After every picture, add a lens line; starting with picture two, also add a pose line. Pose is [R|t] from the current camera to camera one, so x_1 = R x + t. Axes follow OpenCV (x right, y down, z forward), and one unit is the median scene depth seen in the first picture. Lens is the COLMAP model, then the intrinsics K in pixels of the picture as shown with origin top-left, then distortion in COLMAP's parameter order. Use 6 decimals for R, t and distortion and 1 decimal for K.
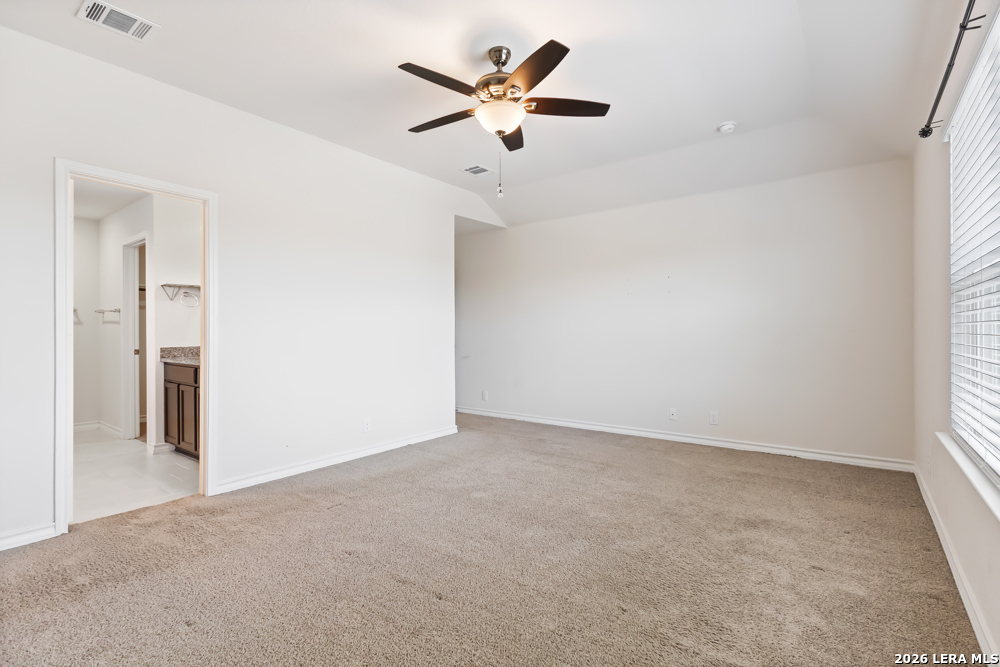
lens RADIAL K [[465.8, 0, 503.5], [0, 465.8, 335.6], [0, 0, 1]] dist [0.003908, 0.000175]
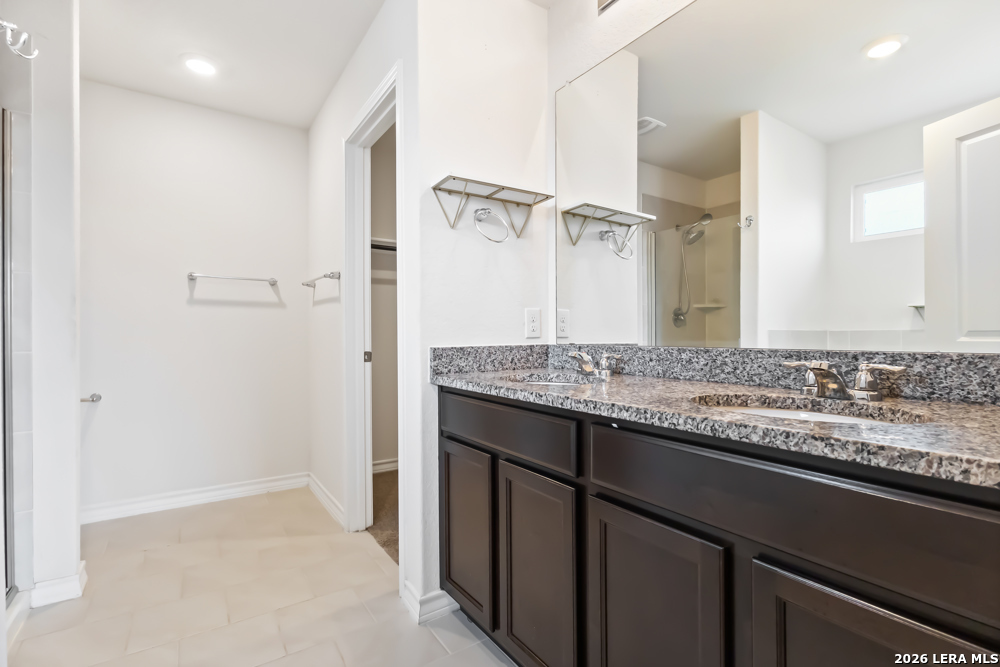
lens RADIAL K [[465.8, 0, 503.5], [0, 465.8, 335.6], [0, 0, 1]] dist [0.003908, 0.000175]
pose [[0.946699, -0.005000, -0.322081, -0.543749], [0.004653, 0.999987, -0.001847, 0.015799], [0.322087, 0.000250, 0.946710, 0.640858]]
